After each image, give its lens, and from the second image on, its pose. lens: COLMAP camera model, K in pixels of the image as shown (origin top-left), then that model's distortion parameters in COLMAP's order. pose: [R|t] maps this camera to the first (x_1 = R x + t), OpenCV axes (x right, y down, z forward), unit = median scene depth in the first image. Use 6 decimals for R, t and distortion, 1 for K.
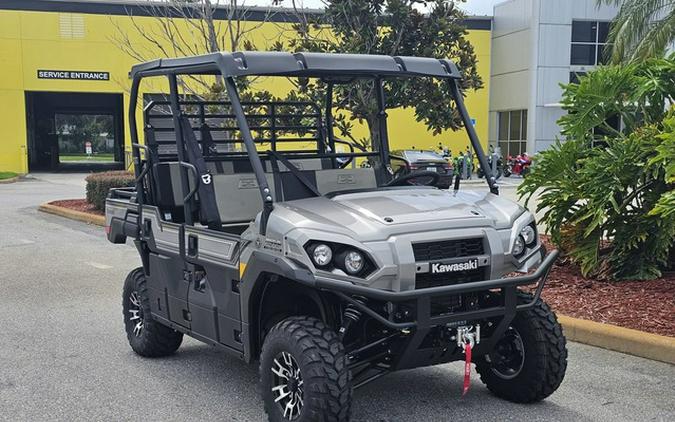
lens RADIAL K [[904.7, 0, 361.6], [0, 904.7, 274.6], [0, 0, 1]] dist [0.066606, -0.016220]
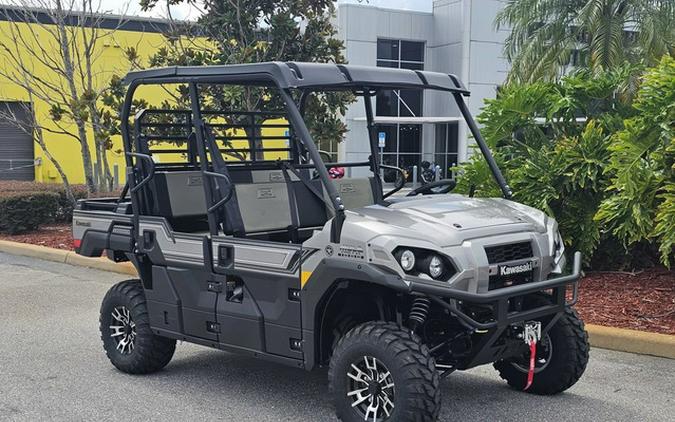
lens RADIAL K [[905.1, 0, 369.1], [0, 905.1, 275.3], [0, 0, 1]] dist [0.011119, -0.120440]
pose [[0.969857, -0.028554, 0.241995, -0.304091], [0.031339, 0.999479, -0.007665, 0.001769], [-0.241650, 0.015018, 0.970247, 0.008271]]
